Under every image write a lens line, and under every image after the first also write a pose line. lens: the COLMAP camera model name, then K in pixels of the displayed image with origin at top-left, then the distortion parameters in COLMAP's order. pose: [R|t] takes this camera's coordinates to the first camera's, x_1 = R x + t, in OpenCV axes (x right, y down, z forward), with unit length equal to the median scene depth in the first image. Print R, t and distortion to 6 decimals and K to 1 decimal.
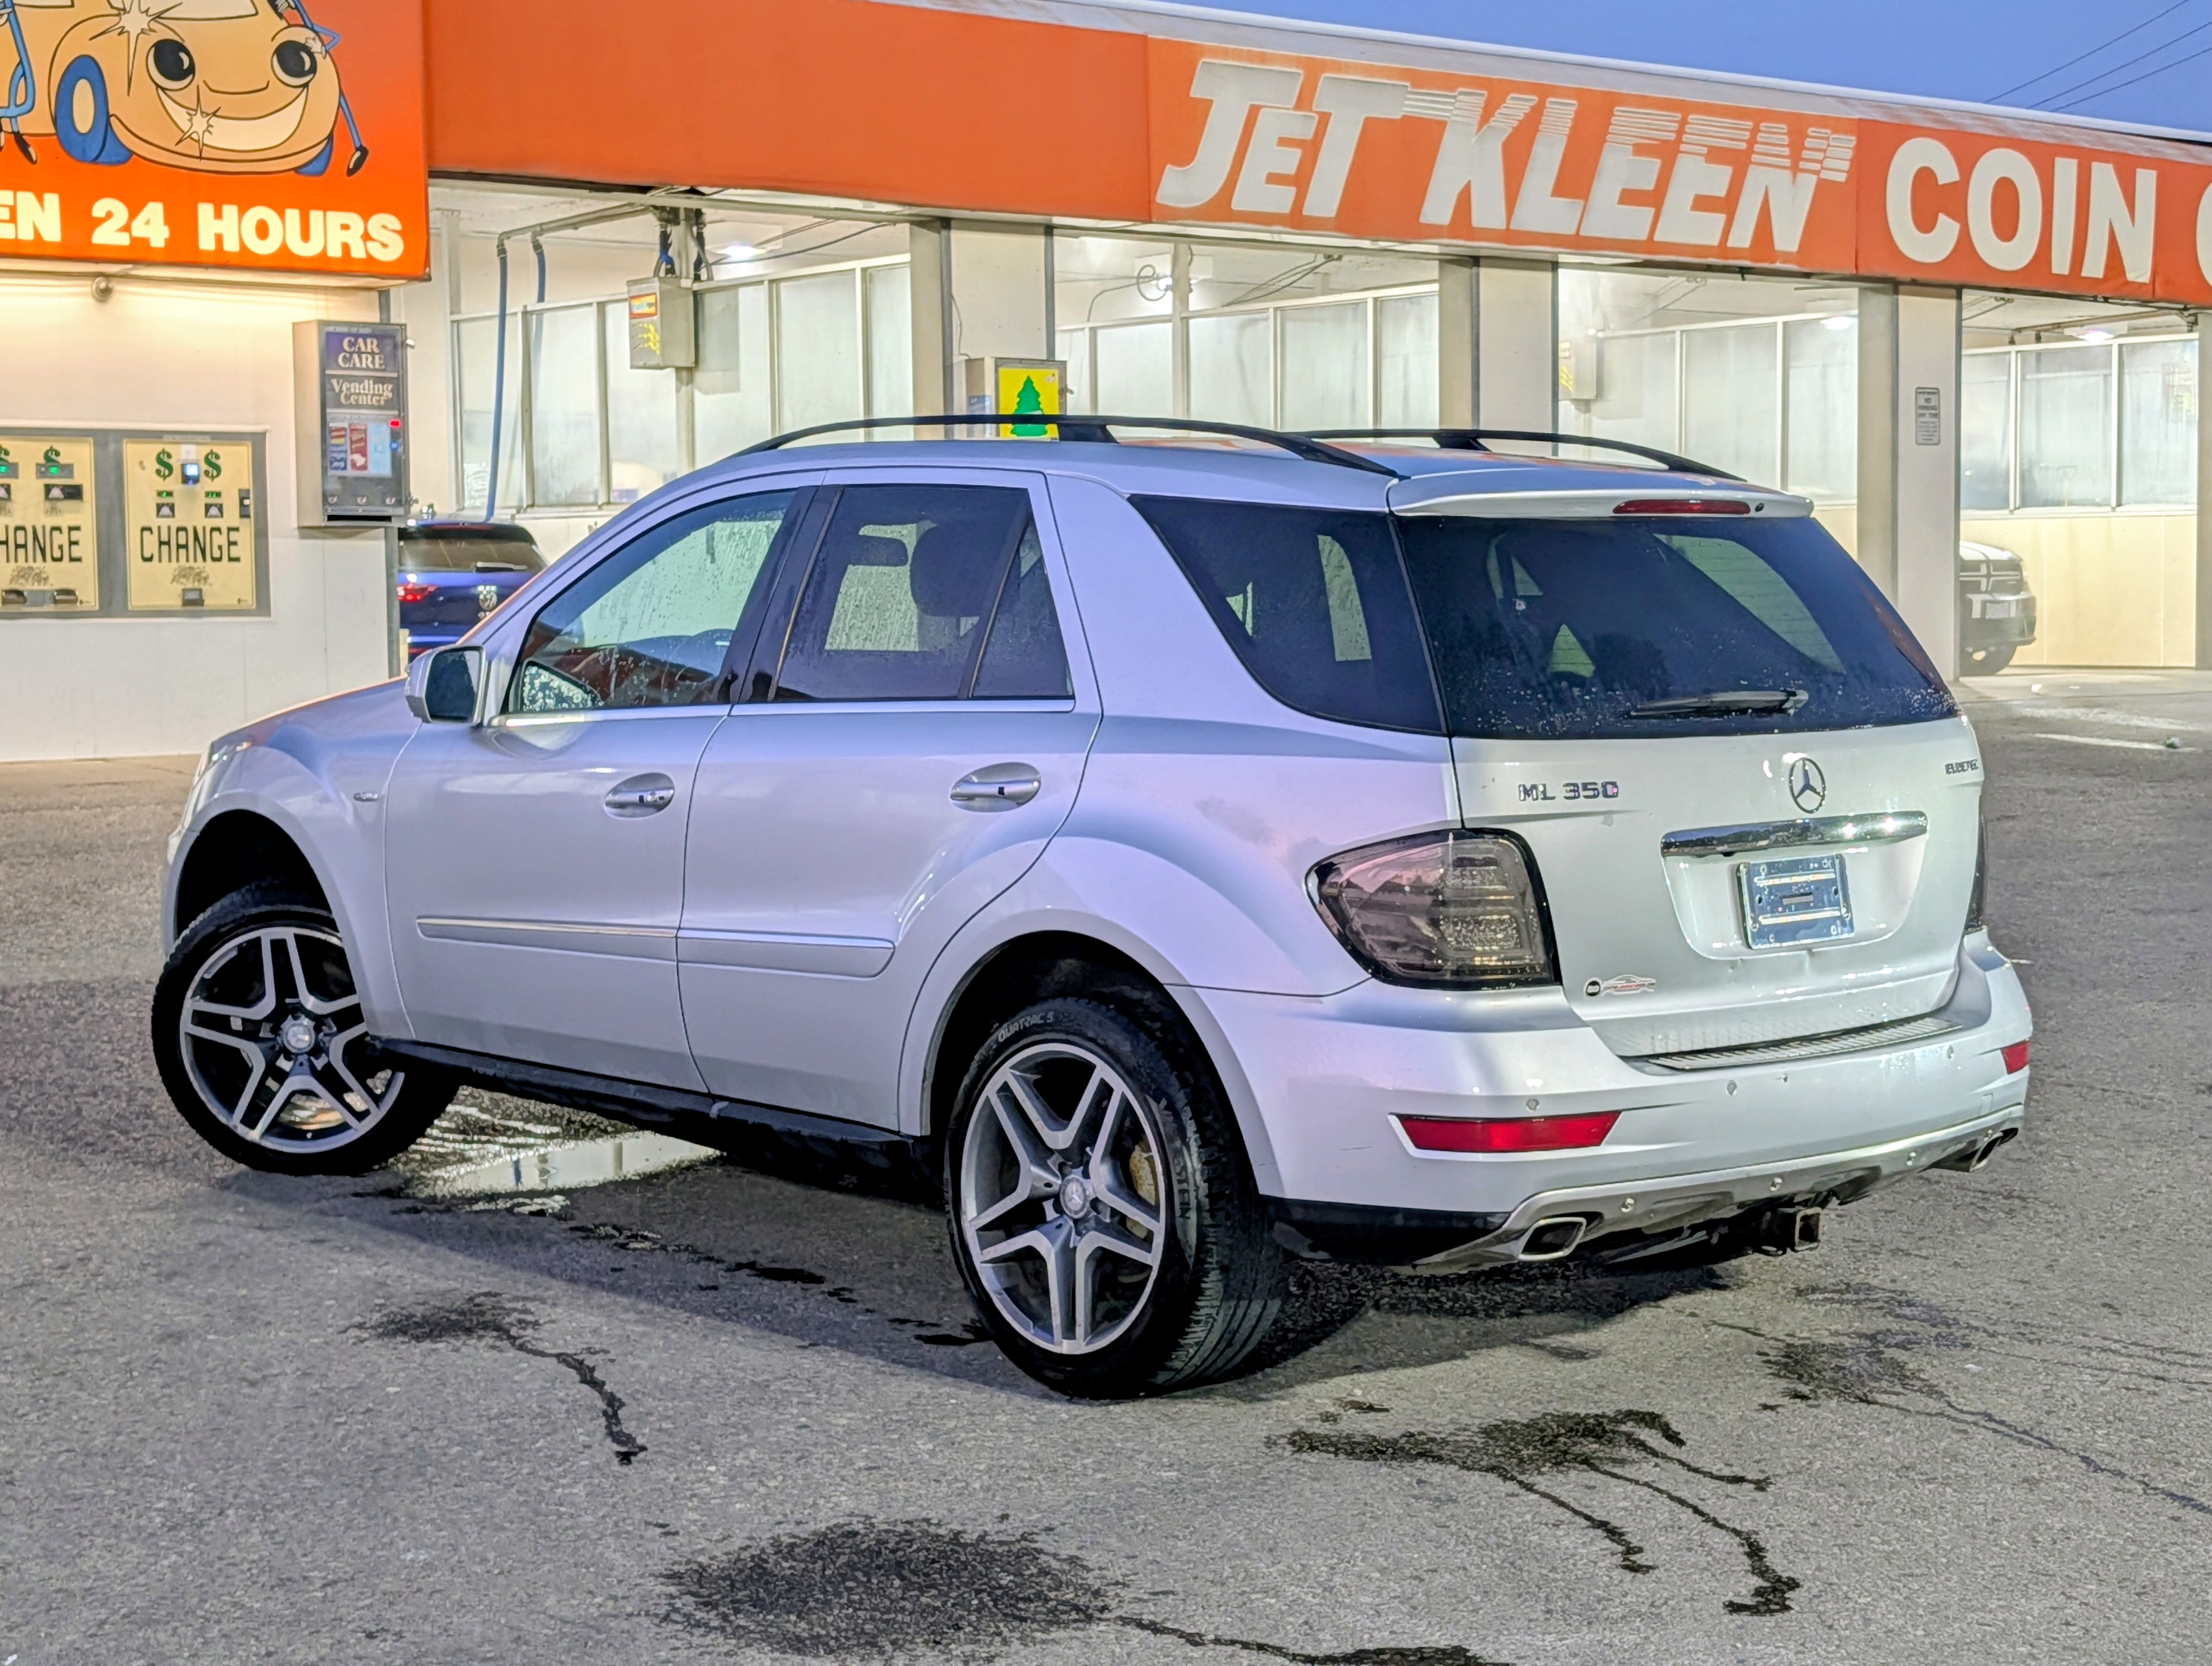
lens RADIAL K [[4013.6, 0, 1106.0], [0, 4013.6, 833.0], [0, 0, 1]] dist [0.197199, -1.030315]
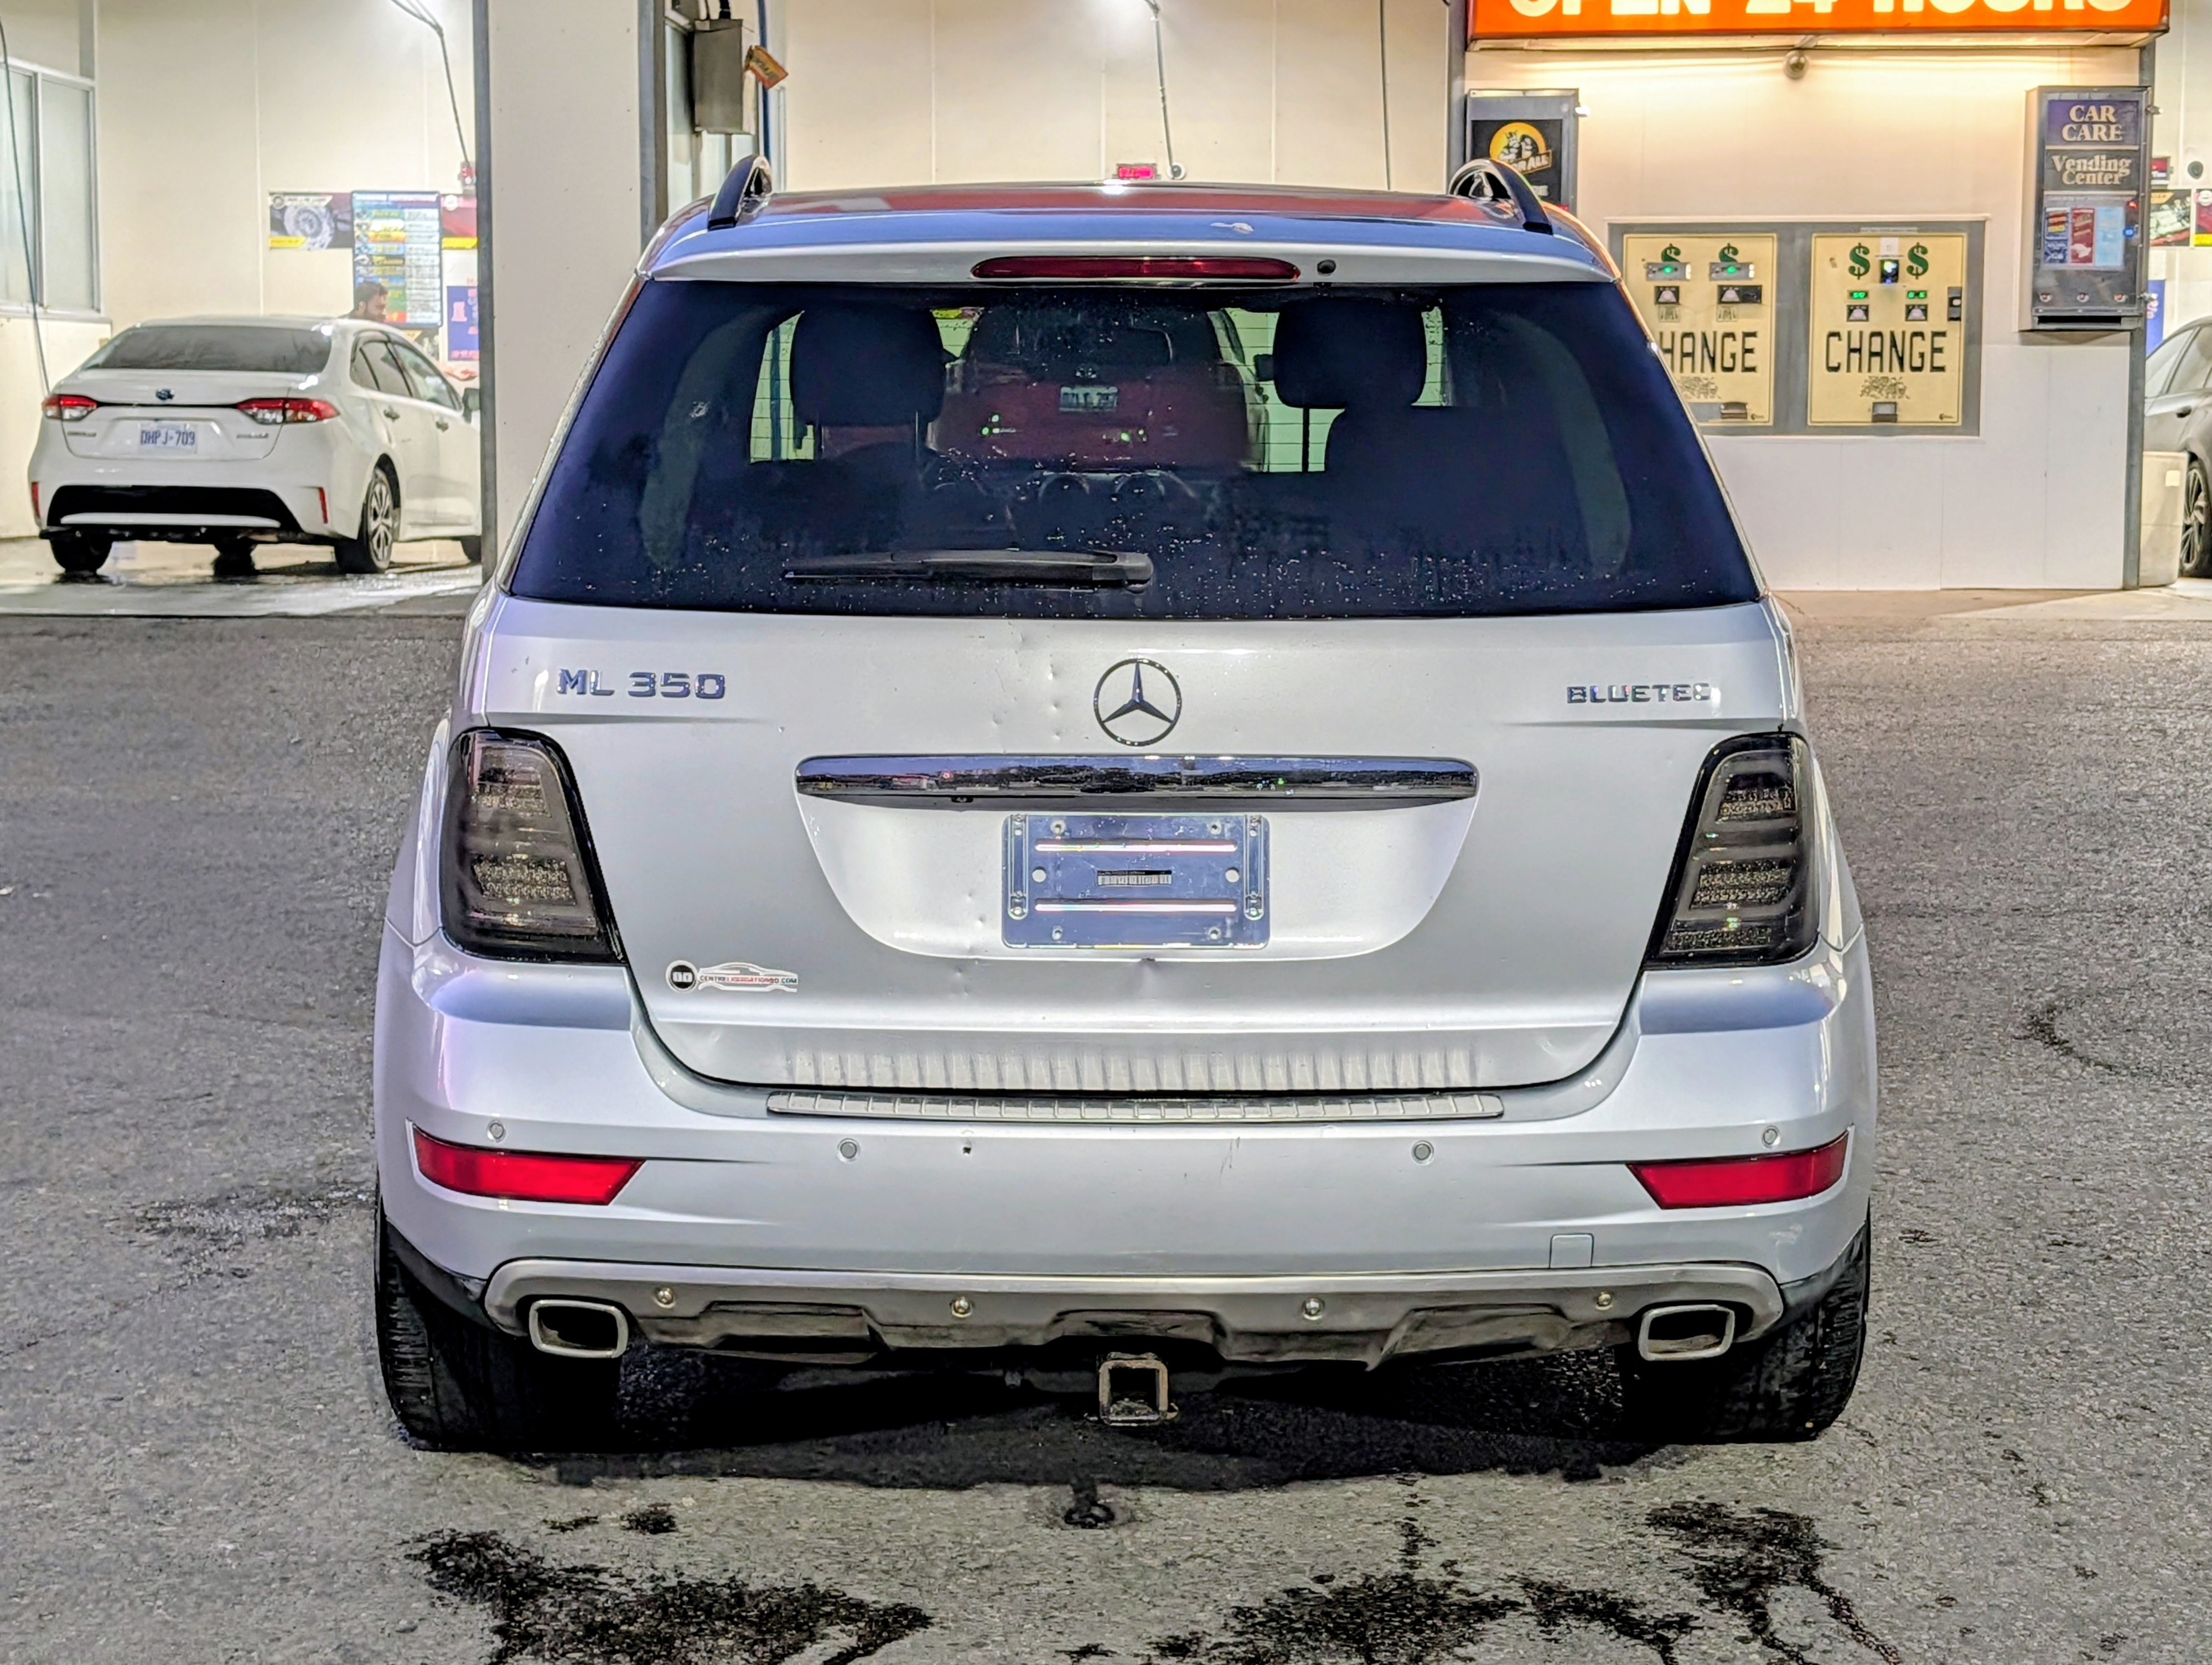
lens RADIAL K [[4012.7, 0, 1106.0], [0, 4012.7, 832.5], [0, 0, 1]] dist [0.197199, -1.030315]
pose [[0.677266, 0.086265, -0.730664, 0.315844], [-0.054943, 0.996260, 0.066695, -0.016629], [0.733684, -0.005025, 0.679472, 0.280488]]
